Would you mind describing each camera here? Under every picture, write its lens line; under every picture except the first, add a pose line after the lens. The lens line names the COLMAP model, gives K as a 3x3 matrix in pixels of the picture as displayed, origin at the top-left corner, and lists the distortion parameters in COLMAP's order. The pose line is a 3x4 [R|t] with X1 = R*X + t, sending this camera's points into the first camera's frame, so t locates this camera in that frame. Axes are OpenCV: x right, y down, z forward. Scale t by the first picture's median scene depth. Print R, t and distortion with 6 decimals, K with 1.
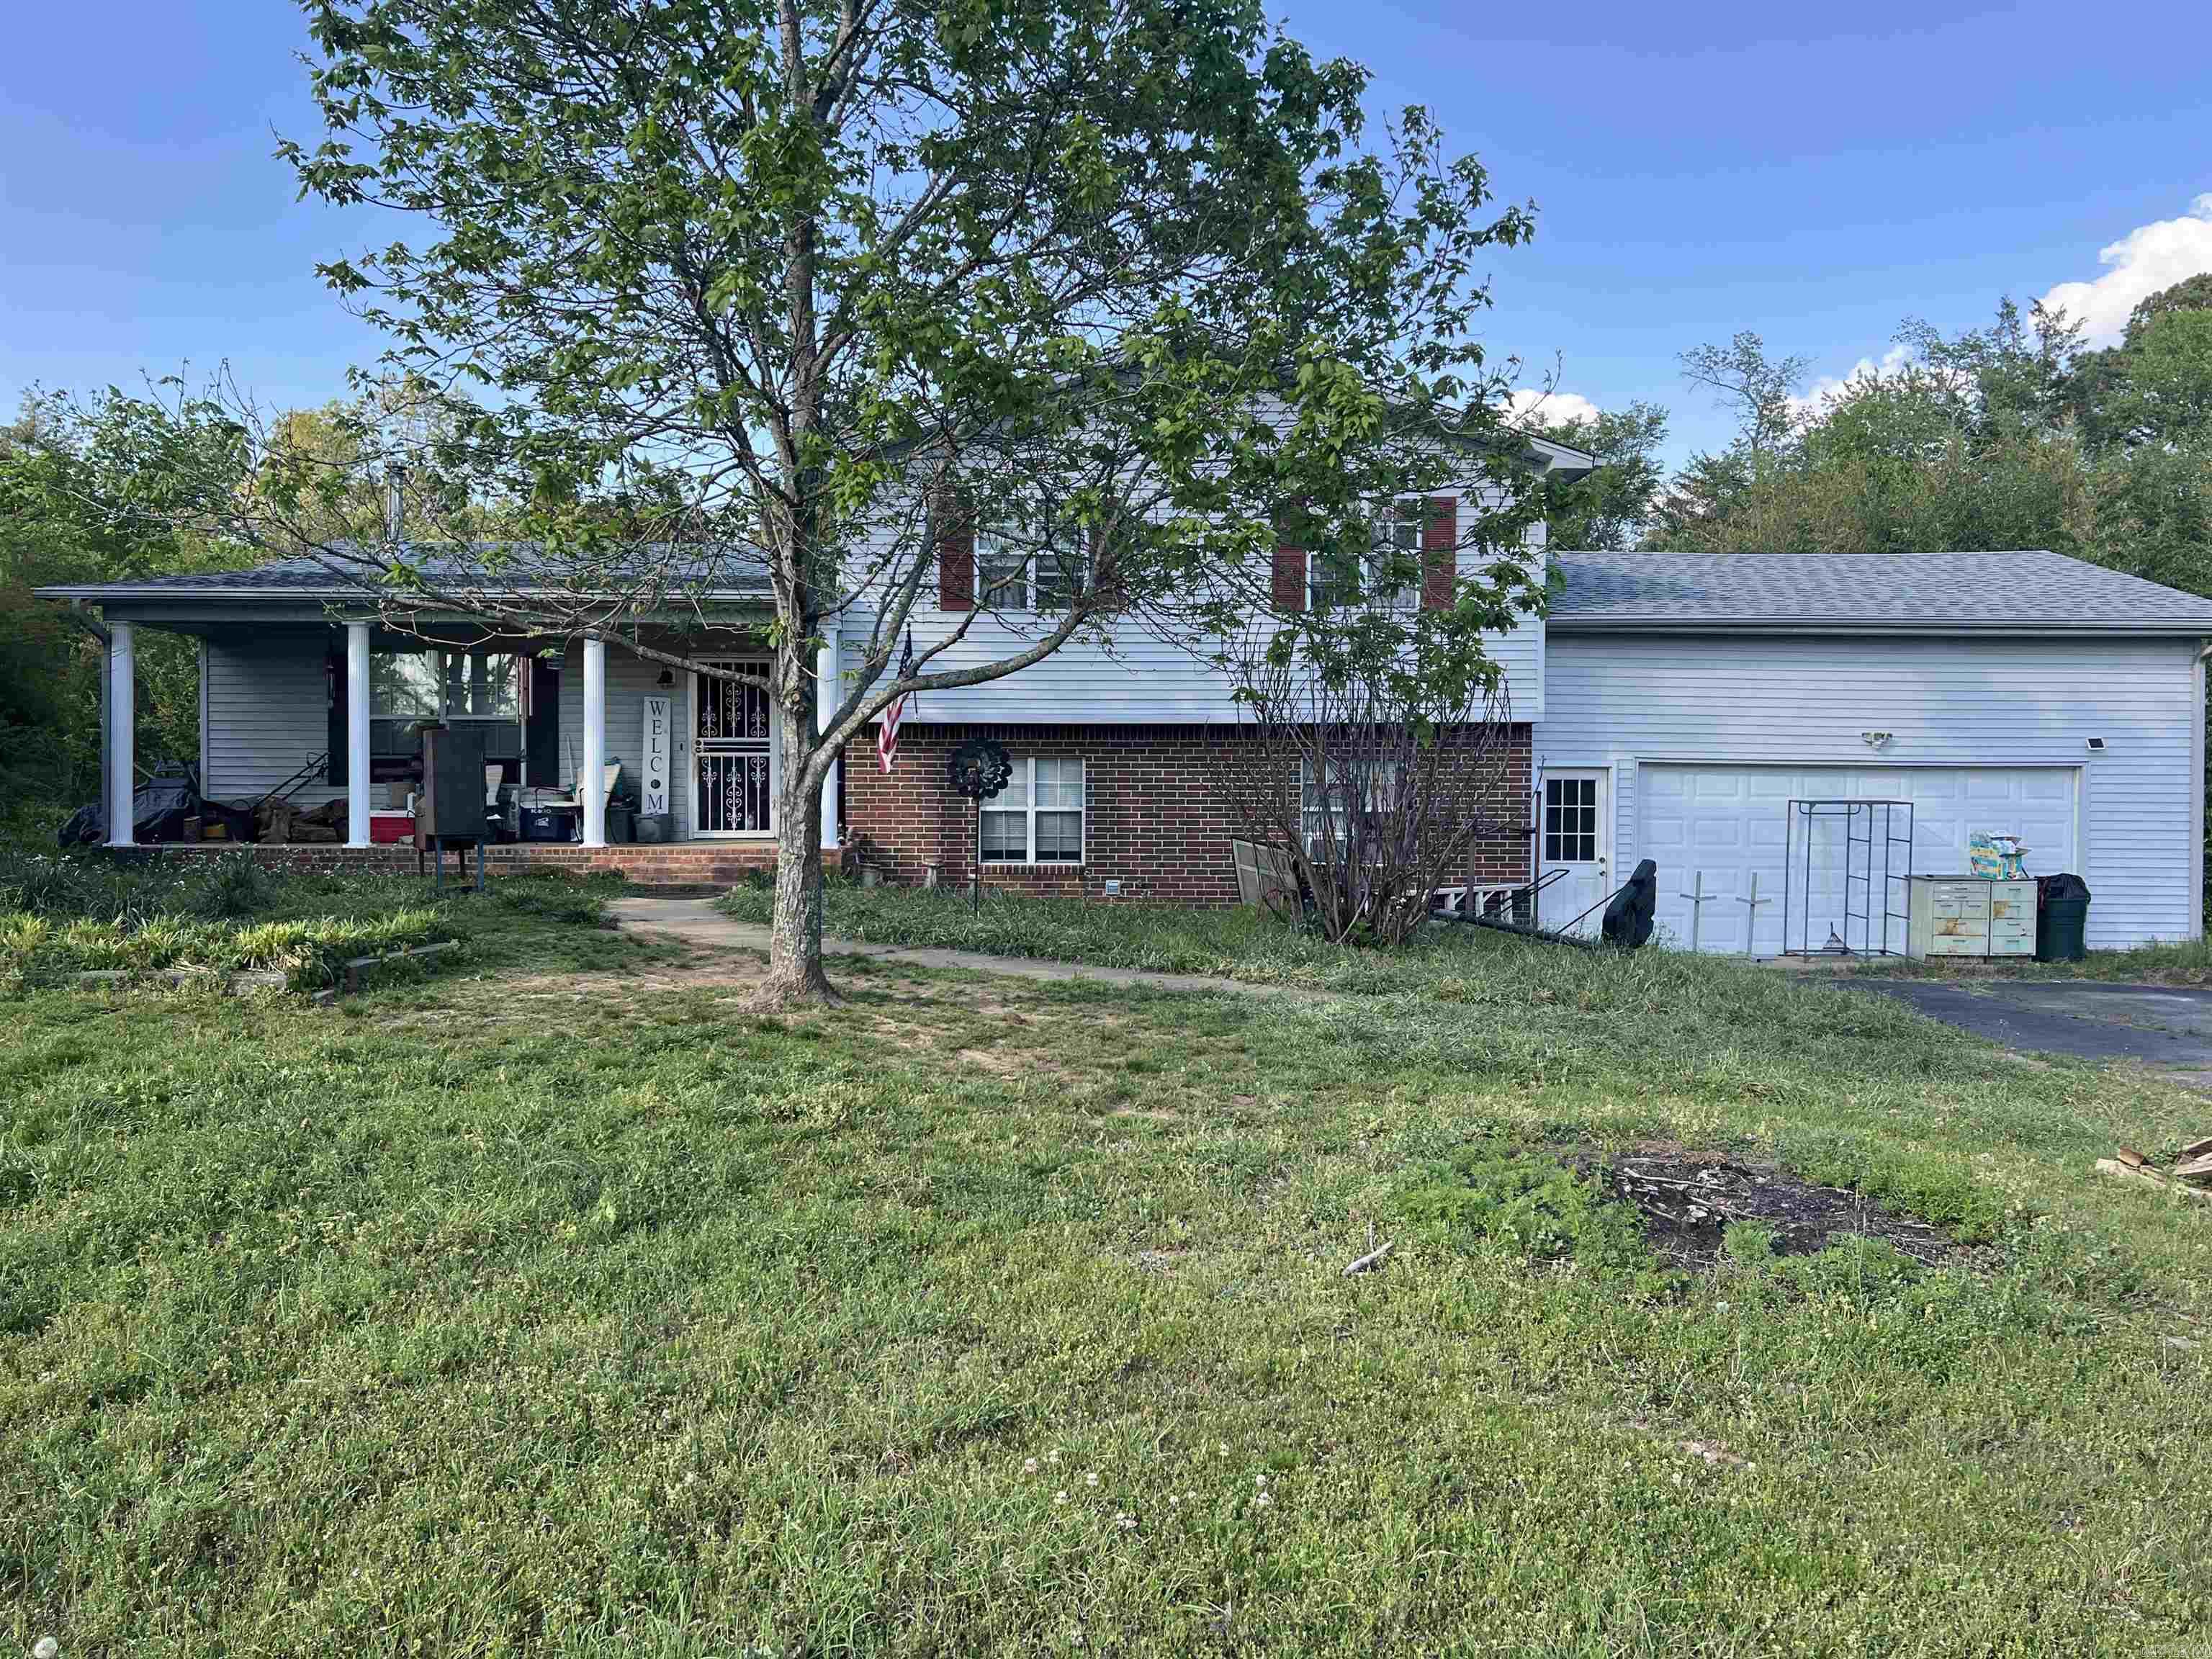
lens RADIAL K [[1664.8, 0, 1106.0], [0, 1664.8, 829.5], [0, 0, 1]] dist [-0.003750, -0.001648]
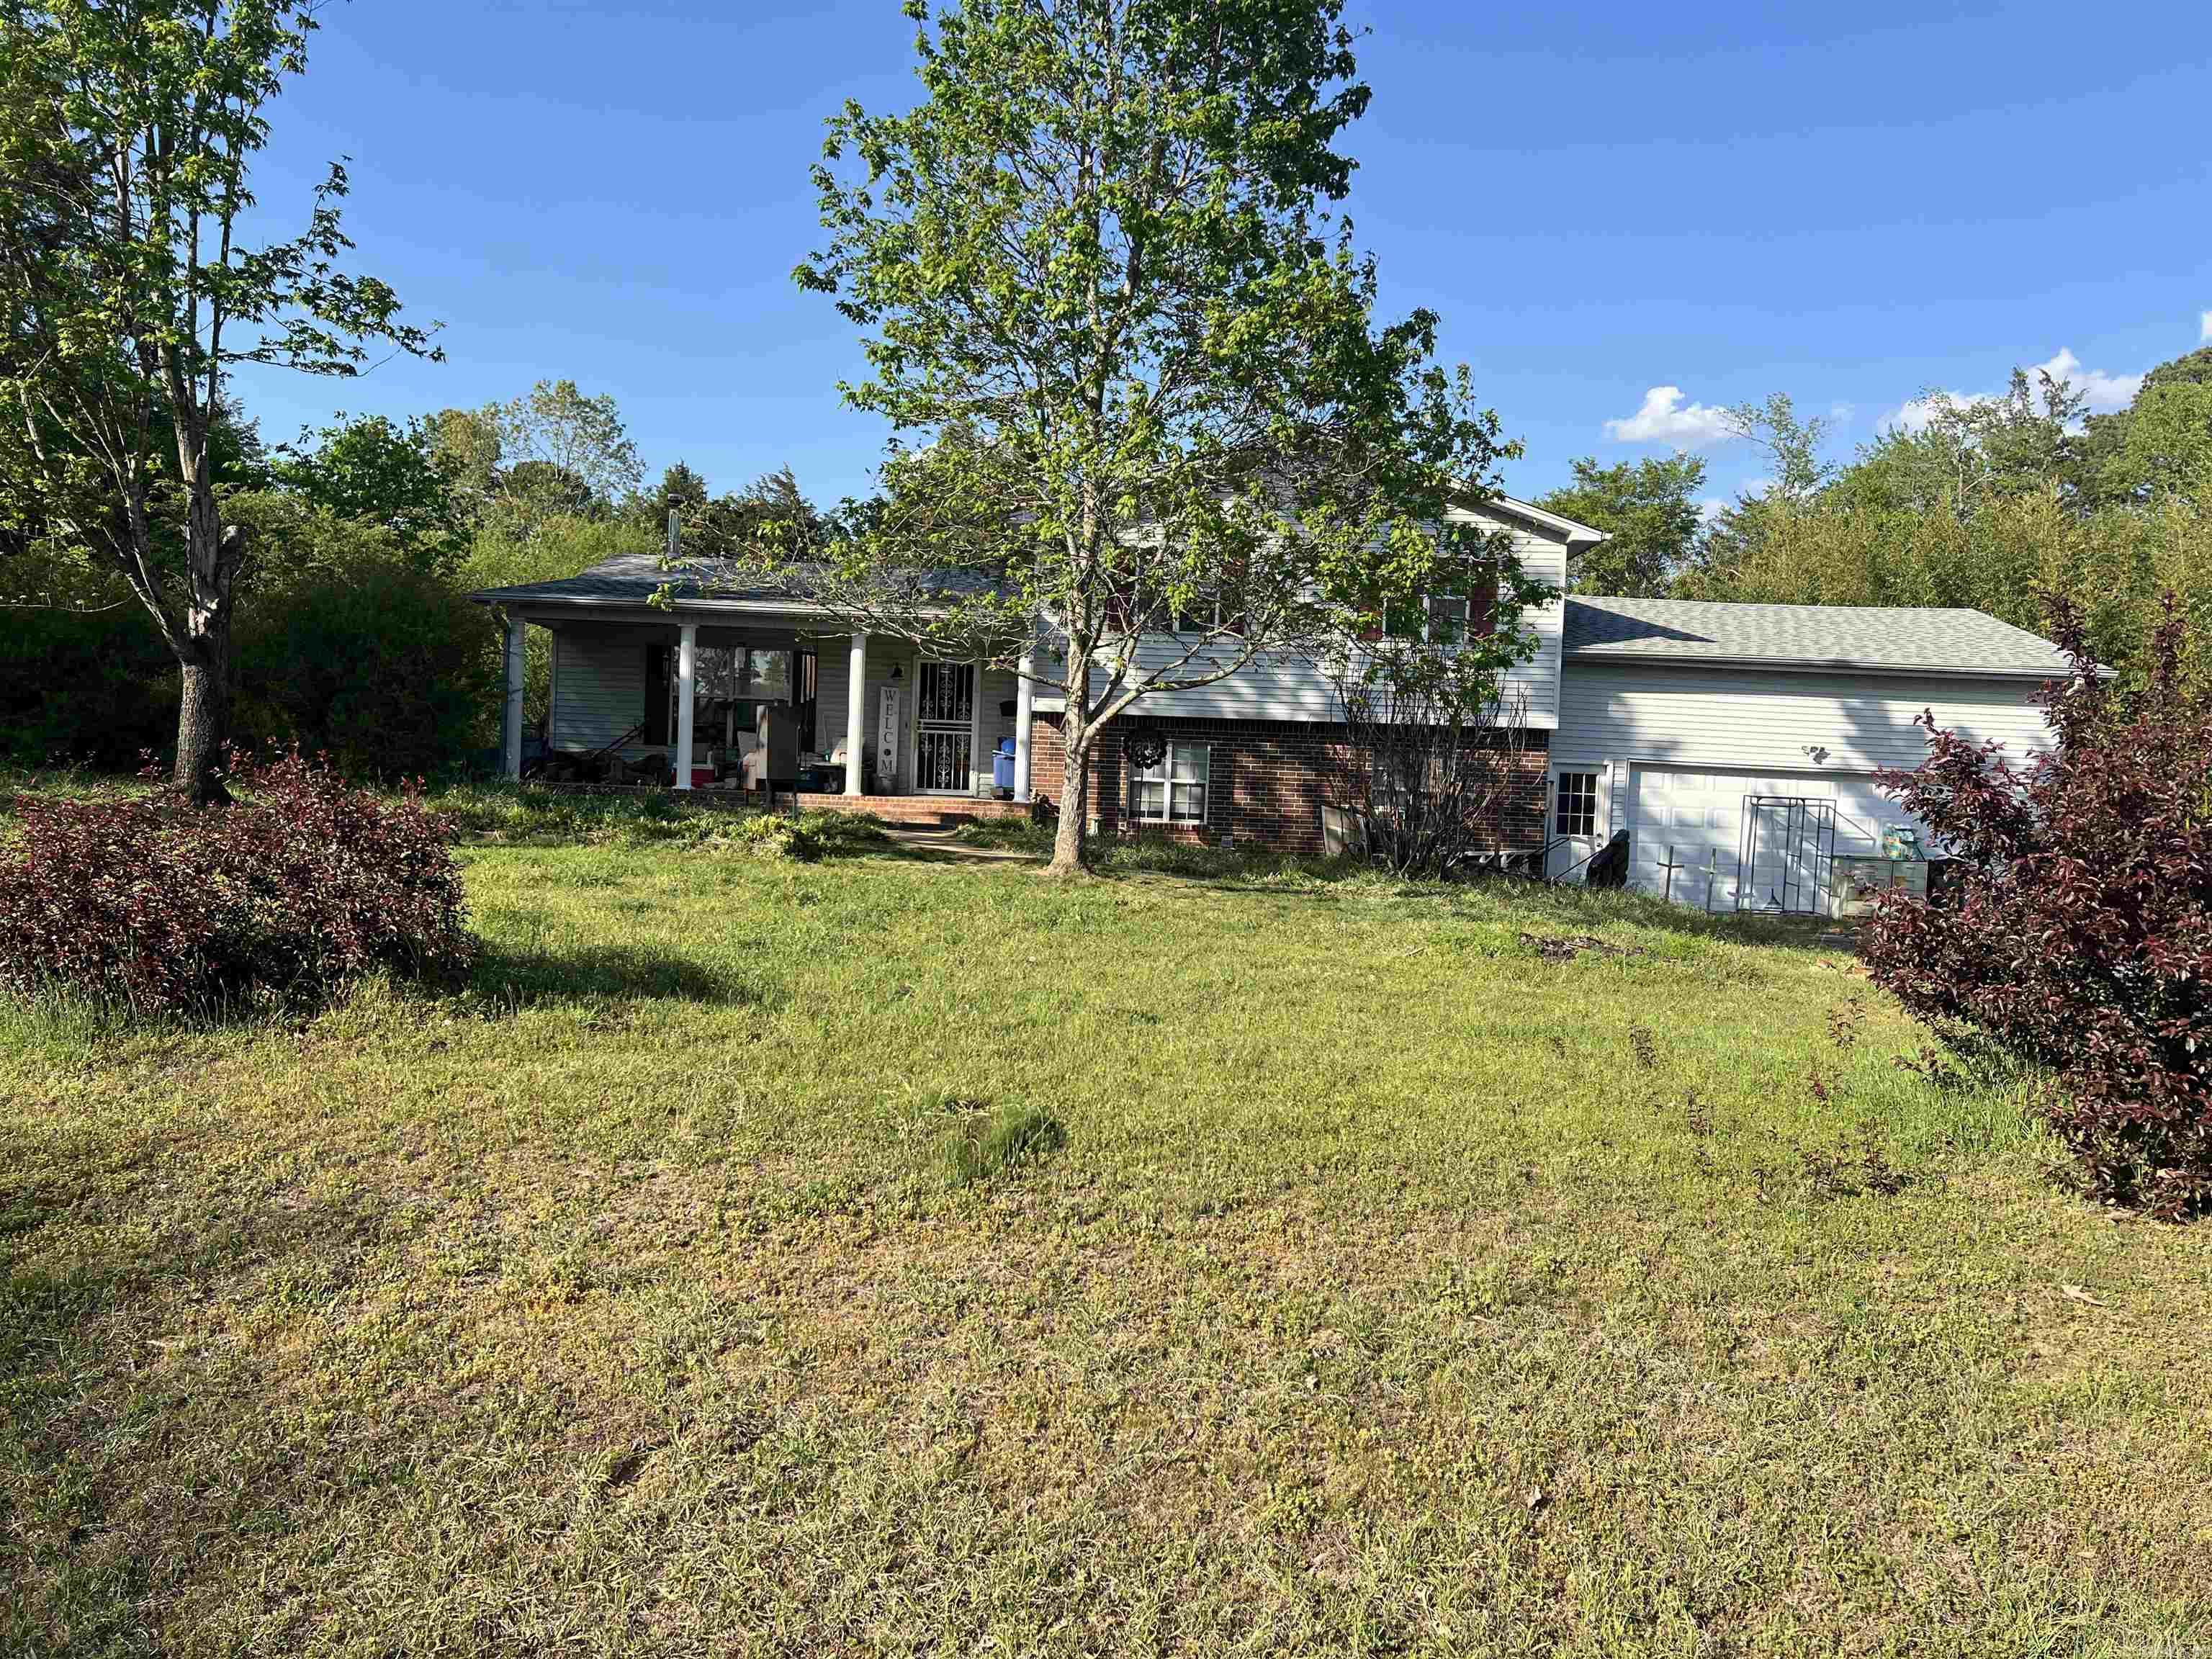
lens RADIAL K [[1664.8, 0, 1106.0], [0, 1664.8, 829.5], [0, 0, 1]] dist [-0.003750, -0.001648]
pose [[0.998794, 0.037296, -0.031916, -0.051397], [-0.037314, 0.999304, 0.000059, 0.028345], [0.031896, 0.001132, 0.999491, -0.334349]]
